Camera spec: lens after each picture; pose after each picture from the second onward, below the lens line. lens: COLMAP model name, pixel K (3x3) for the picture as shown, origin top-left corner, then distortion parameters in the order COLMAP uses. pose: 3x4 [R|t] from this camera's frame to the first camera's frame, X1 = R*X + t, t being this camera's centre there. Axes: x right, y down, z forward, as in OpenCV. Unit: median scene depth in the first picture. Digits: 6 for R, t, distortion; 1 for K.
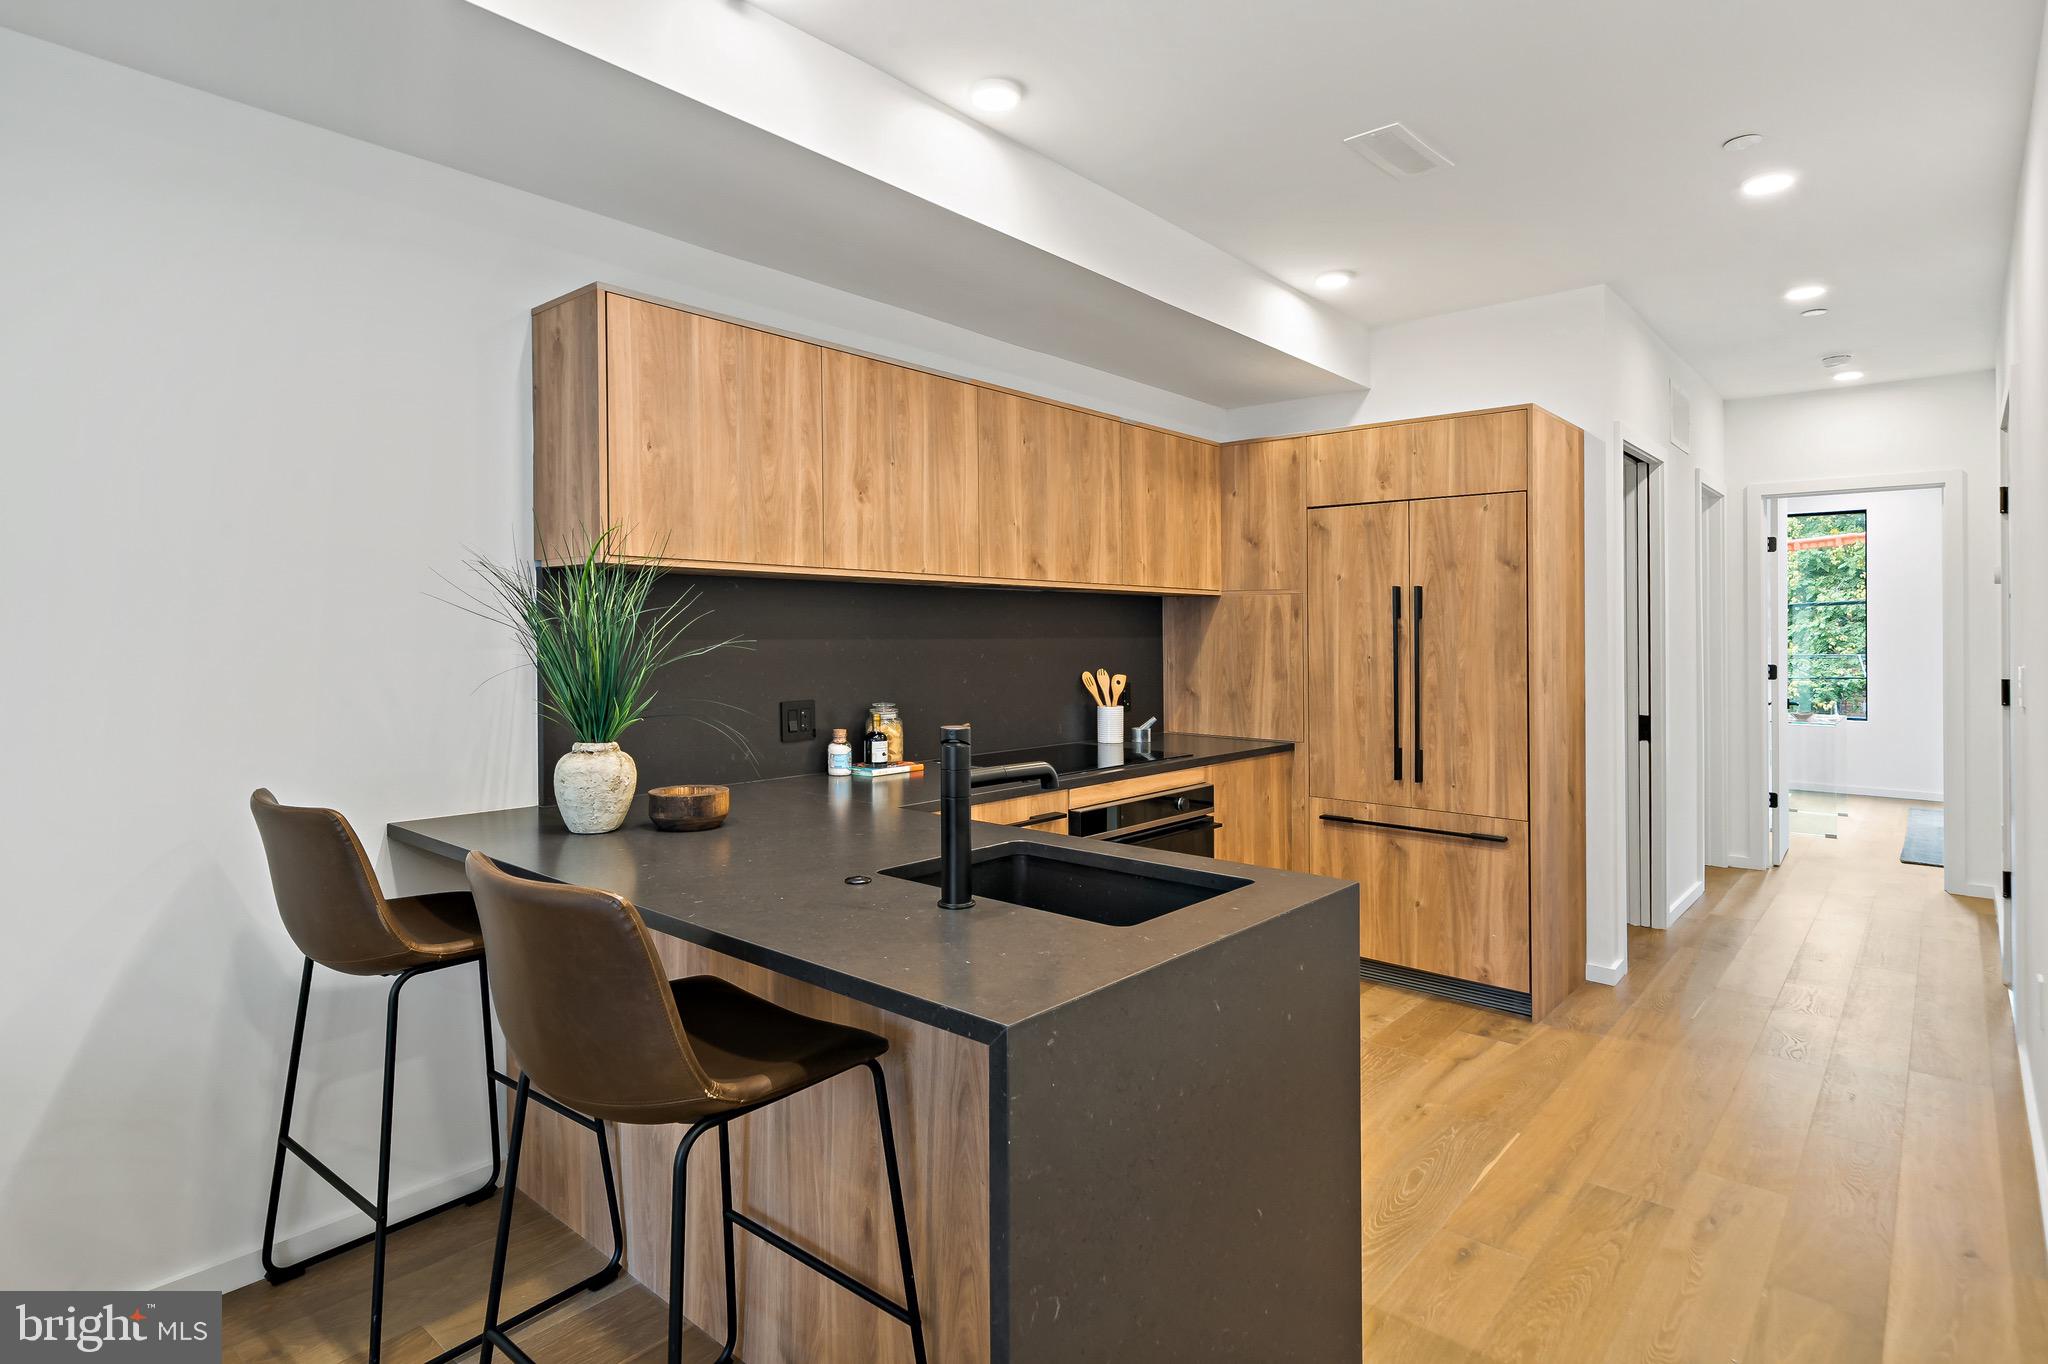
lens RADIAL K [[1070.6, 0, 1003.0], [0, 1070.6, 653.5], [0, 0, 1]] dist [0.003588, 0.000279]
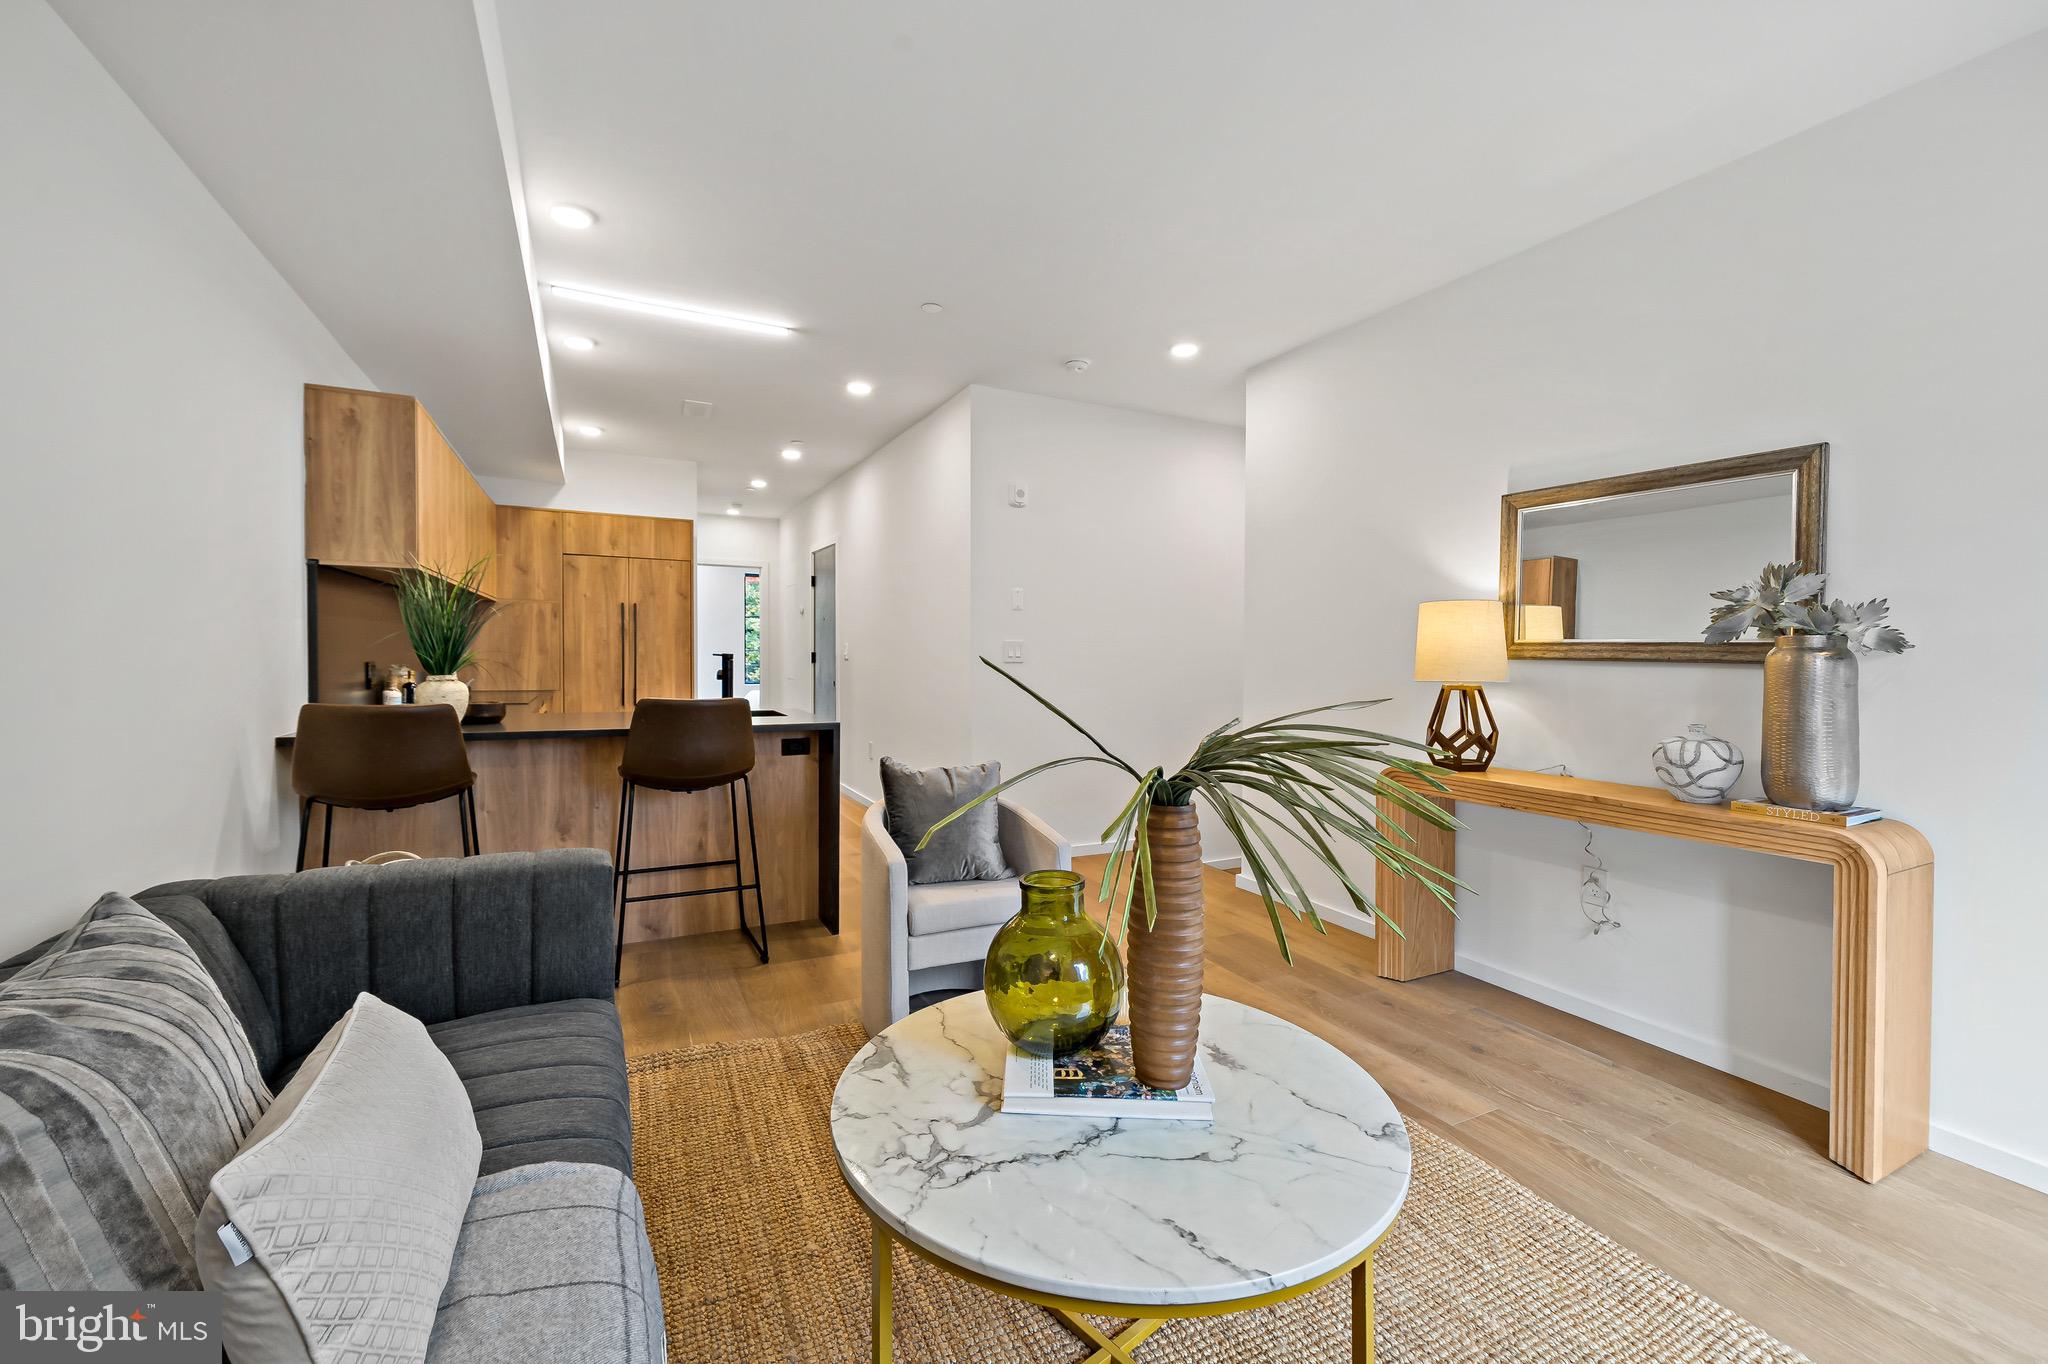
lens RADIAL K [[853.3, 0, 1022.7], [0, 853.3, 669.8], [0, 0, 1]] dist [-0.000127, 0.000000]
pose [[0.378901, -0.017911, 0.925264, -0.764151], [0.004377, 0.999836, 0.017562, 0.032241], [-0.925427, -0.002604, 0.378917, -0.224836]]
